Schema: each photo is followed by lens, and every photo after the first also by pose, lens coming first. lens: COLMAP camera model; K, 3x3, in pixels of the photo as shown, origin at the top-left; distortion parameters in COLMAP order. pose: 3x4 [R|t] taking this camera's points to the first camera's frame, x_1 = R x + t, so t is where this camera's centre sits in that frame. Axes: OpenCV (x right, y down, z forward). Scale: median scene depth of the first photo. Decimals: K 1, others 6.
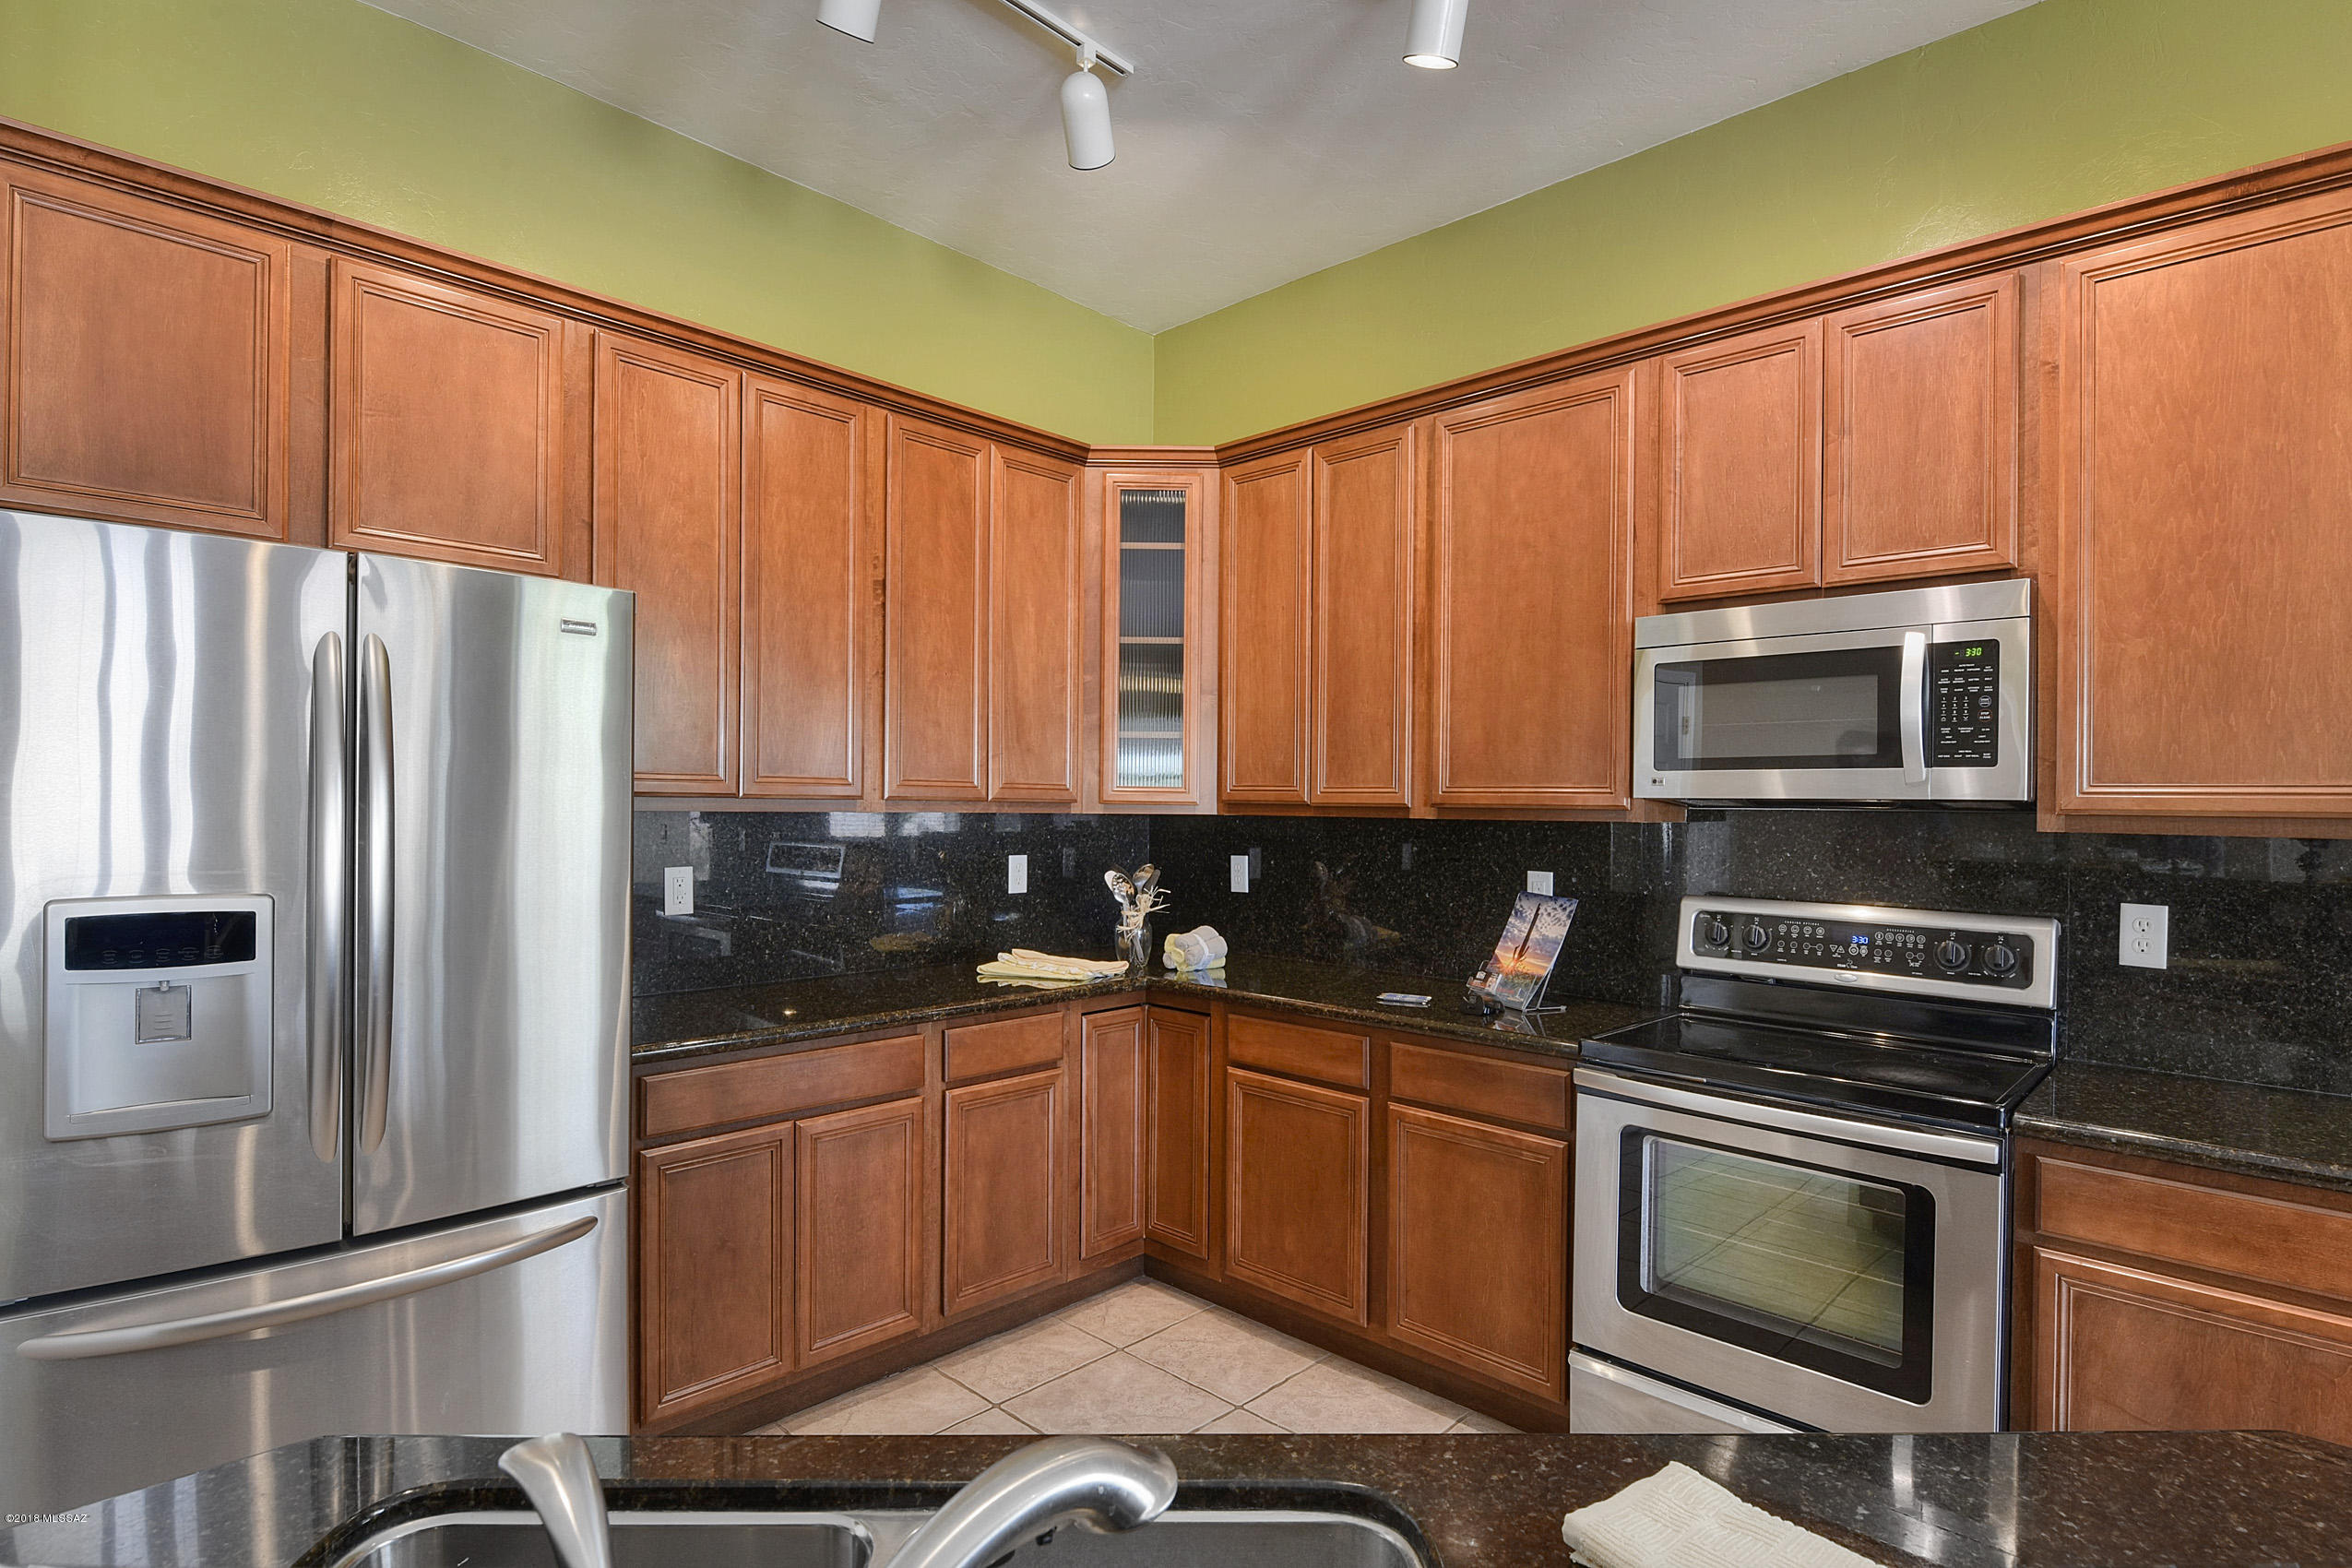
lens RADIAL K [[1291.9, 0, 1251.4], [0, 1291.9, 822.7], [0, 0, 1]] dist [0.004173, -0.020653]
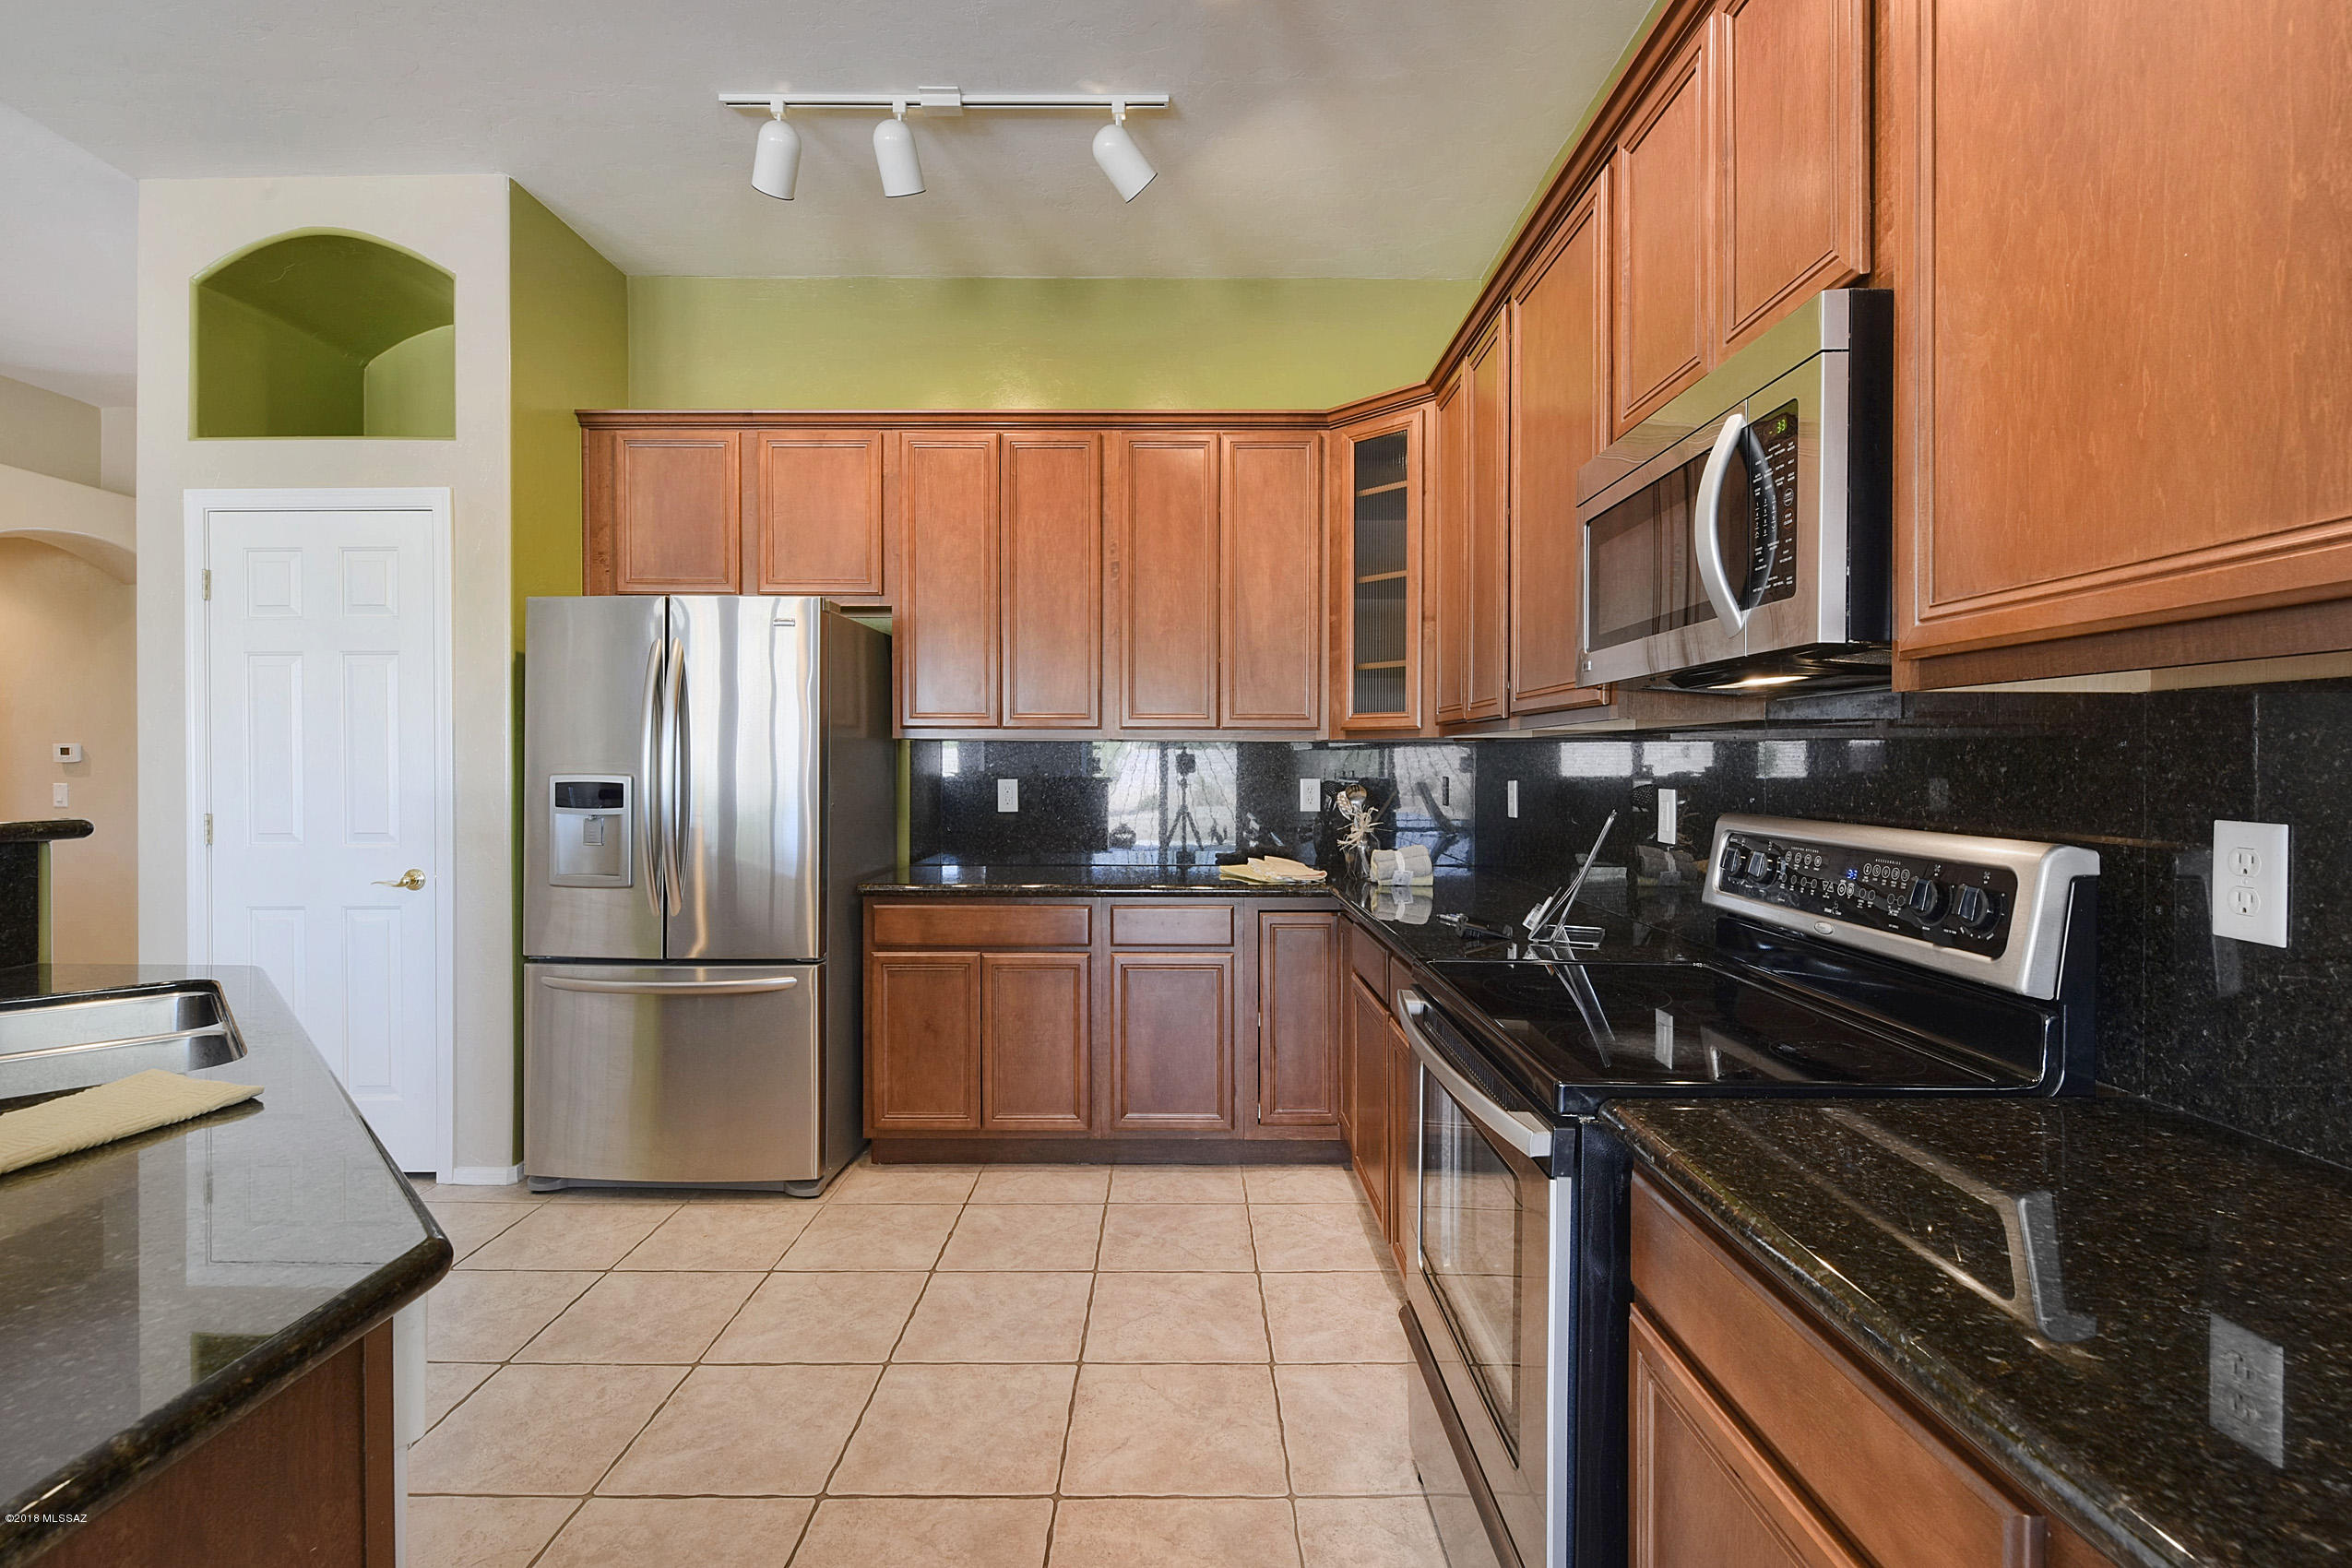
lens RADIAL K [[1066.2, 0, 997.8], [0, 1066.2, 771.7], [0, 0, 1]] dist [-0.001393, -0.000447]
pose [[0.629734, -0.002221, -0.776807, 0.533615], [-0.003244, 0.999980, -0.005489, 0.035573], [0.776804, 0.005976, 0.629714, 0.255413]]
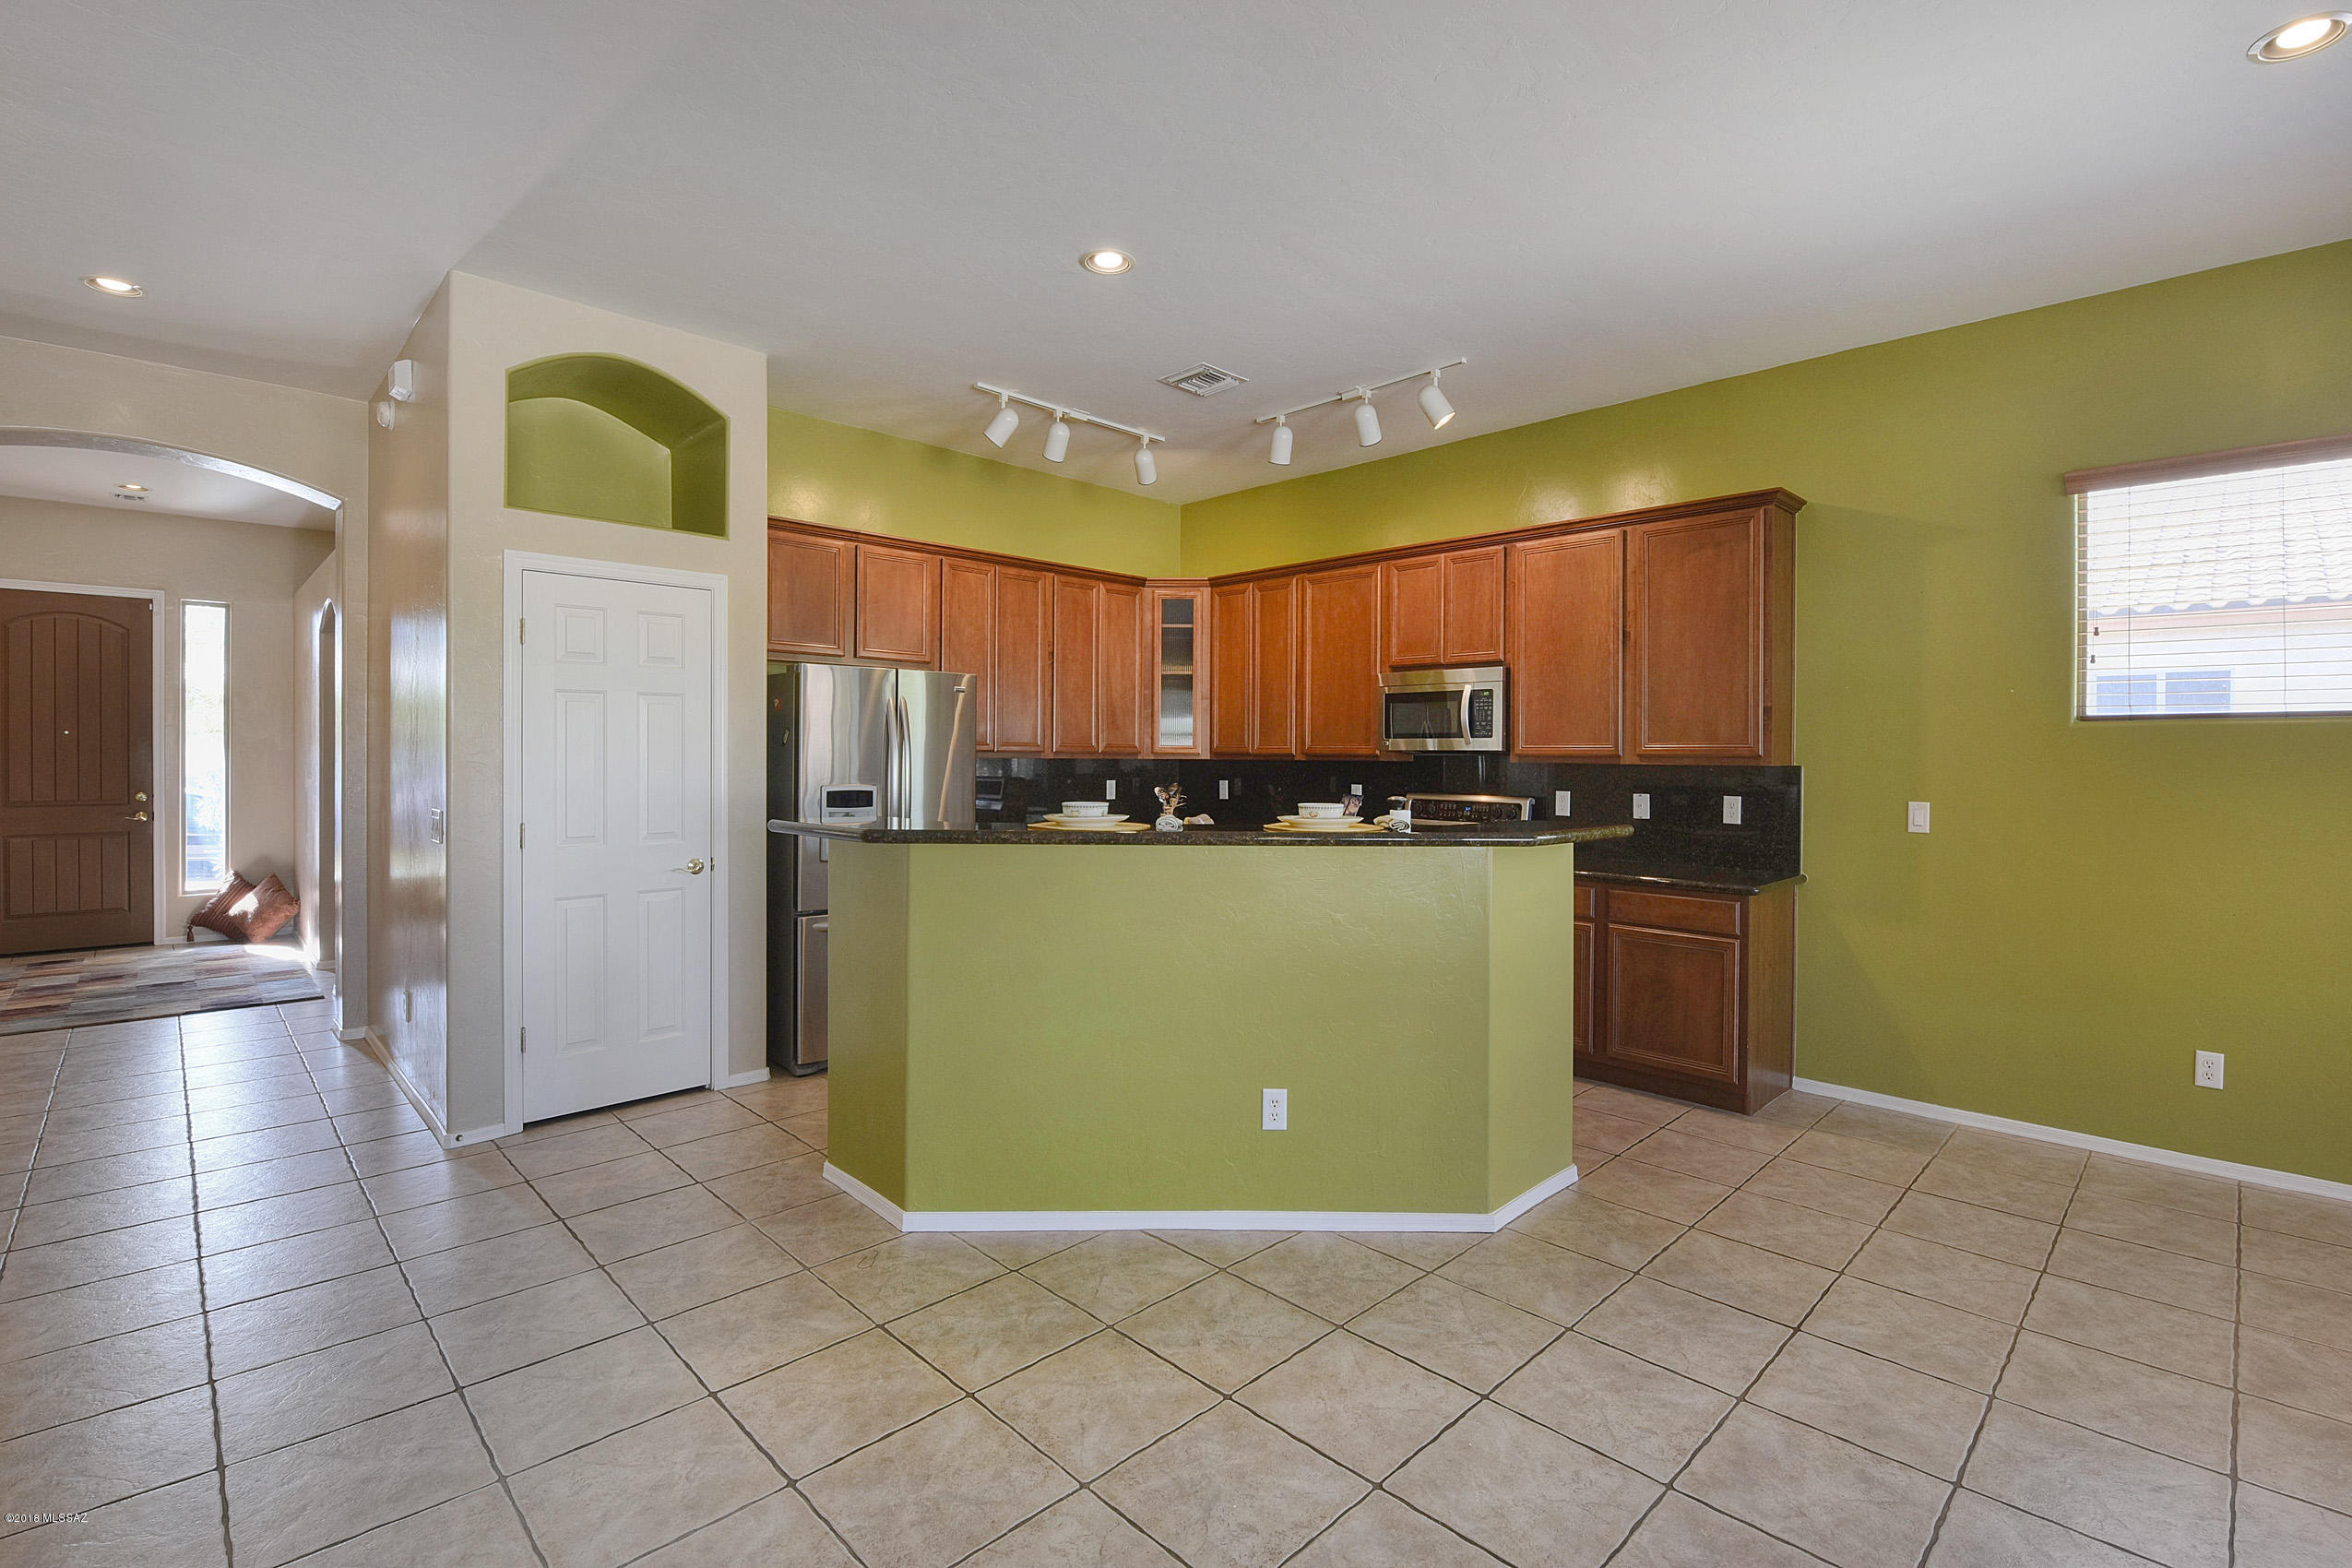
lens RADIAL K [[1074.0, 0, 1178.2], [0, 1074.0, 773.6], [0, 0, 1]] dist [-0.002842, -0.000657]
pose [[0.995737, -0.003775, -0.092158, 0.103477], [0.004041, 0.999988, 0.002702, 0.015214], [0.092147, -0.003062, 0.995741, -0.886703]]
